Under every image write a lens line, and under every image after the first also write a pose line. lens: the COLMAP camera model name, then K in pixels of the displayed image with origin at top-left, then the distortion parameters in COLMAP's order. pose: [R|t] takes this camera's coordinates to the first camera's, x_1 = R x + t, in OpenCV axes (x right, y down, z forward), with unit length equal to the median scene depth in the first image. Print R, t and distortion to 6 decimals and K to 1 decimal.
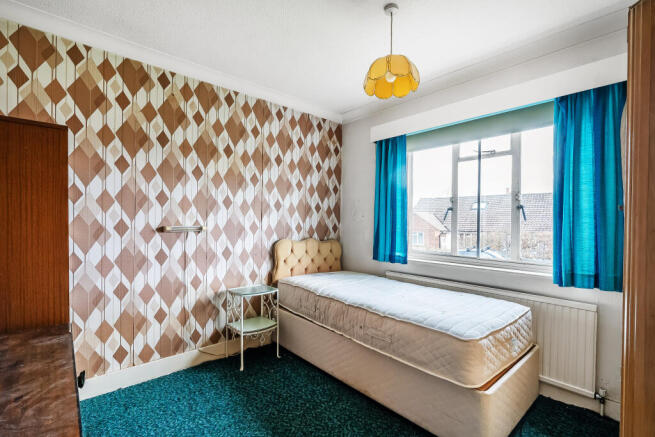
lens RADIAL K [[307.0, 0, 327.5], [0, 307.0, 218.5], [0, 0, 1]] dist [-0.000665, -0.000020]
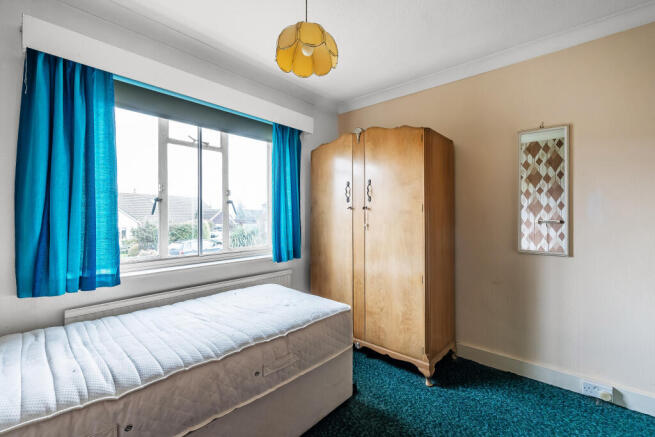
lens RADIAL K [[283.0, 0, 327.5], [0, 283.0, 218.5], [0, 0, 1]] dist [-0.001242, -0.000123]
pose [[-0.119178, -0.016548, 0.992735, -0.401046], [-0.003752, 0.999861, 0.016216, 0.003751], [-0.992866, -0.001792, -0.119224, 0.715747]]
